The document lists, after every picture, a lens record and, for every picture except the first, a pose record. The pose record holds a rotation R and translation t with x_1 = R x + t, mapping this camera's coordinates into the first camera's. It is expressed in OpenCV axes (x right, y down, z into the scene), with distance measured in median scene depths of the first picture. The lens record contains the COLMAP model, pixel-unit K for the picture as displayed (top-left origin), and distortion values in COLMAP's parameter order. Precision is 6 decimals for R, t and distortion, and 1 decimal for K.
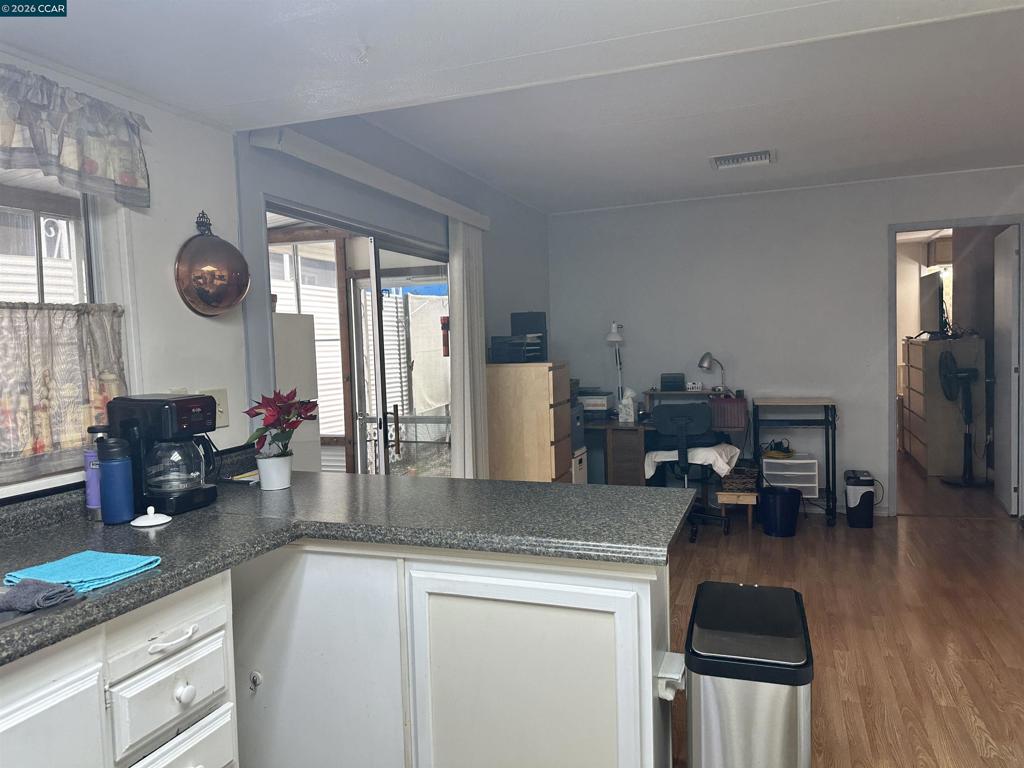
lens RADIAL K [[723.6, 0, 512.0], [0, 723.6, 384.0], [0, 0, 1]] dist [0.002250, 0.000213]
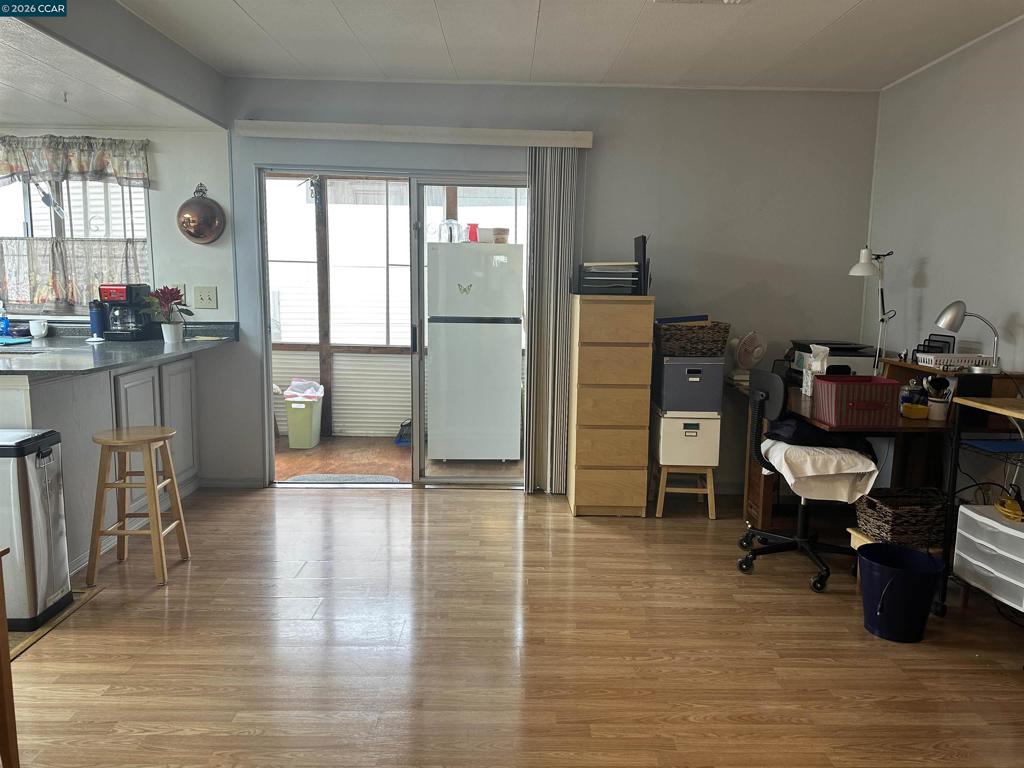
lens RADIAL K [[723.6, 0, 512.0], [0, 723.6, 384.0], [0, 0, 1]] dist [0.002250, 0.000213]
pose [[0.357581, 0.159499, -0.920161, 1.534548], [-0.081855, 0.986868, 0.139253, -0.065454], [0.930288, 0.025526, 0.365941, 1.079407]]
